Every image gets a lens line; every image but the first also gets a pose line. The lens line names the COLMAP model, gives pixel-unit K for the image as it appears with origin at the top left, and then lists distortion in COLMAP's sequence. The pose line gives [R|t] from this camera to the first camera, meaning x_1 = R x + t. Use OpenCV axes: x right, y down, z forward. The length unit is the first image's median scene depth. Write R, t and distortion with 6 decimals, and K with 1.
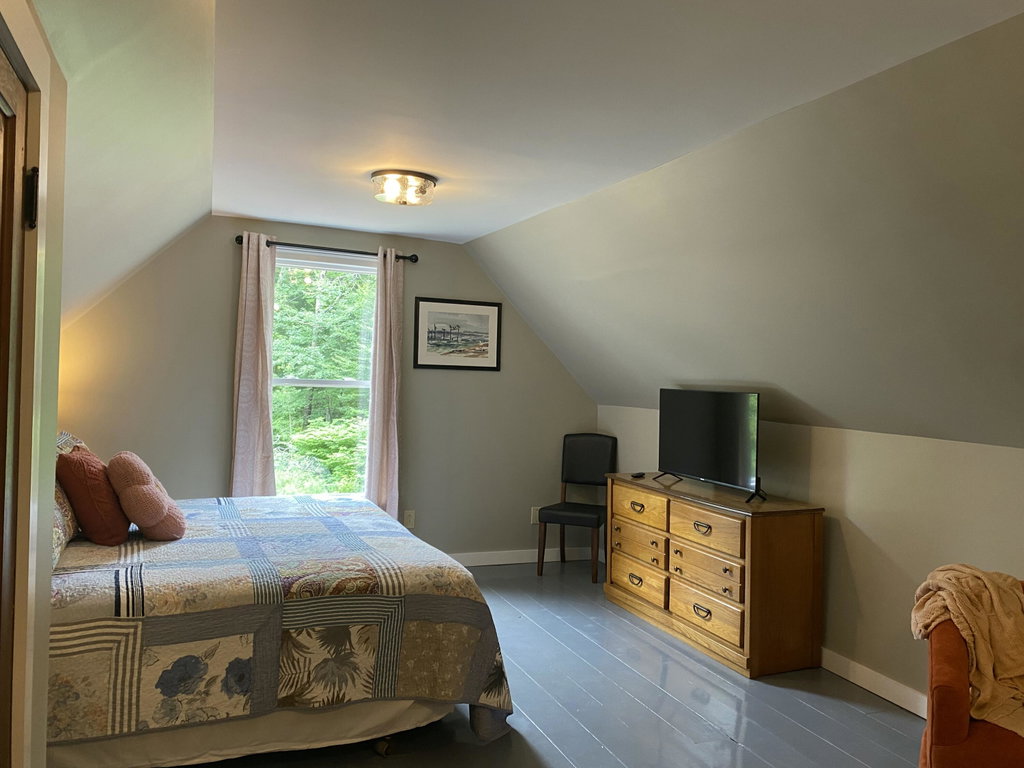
lens RADIAL K [[786.0, 0, 512.4], [0, 786.0, 384.6], [0, 0, 1]] dist [0.051849, -0.029850]
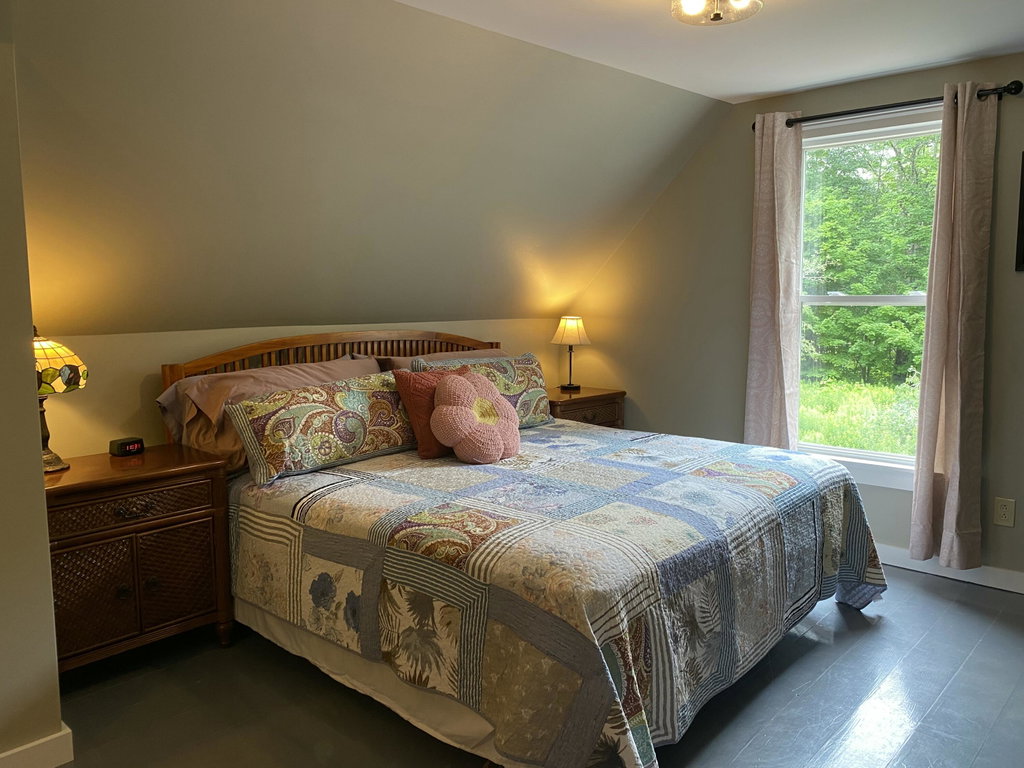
lens RADIAL K [[786.0, 0, 511.6], [0, 786.0, 380.2], [0, 0, 1]] dist [0.051849, -0.029850]
pose [[0.429439, 0.060330, -0.901079, 0.554033], [0.014469, 0.997178, 0.073660, 0.025476], [0.902980, -0.044670, 0.427354, 0.757524]]
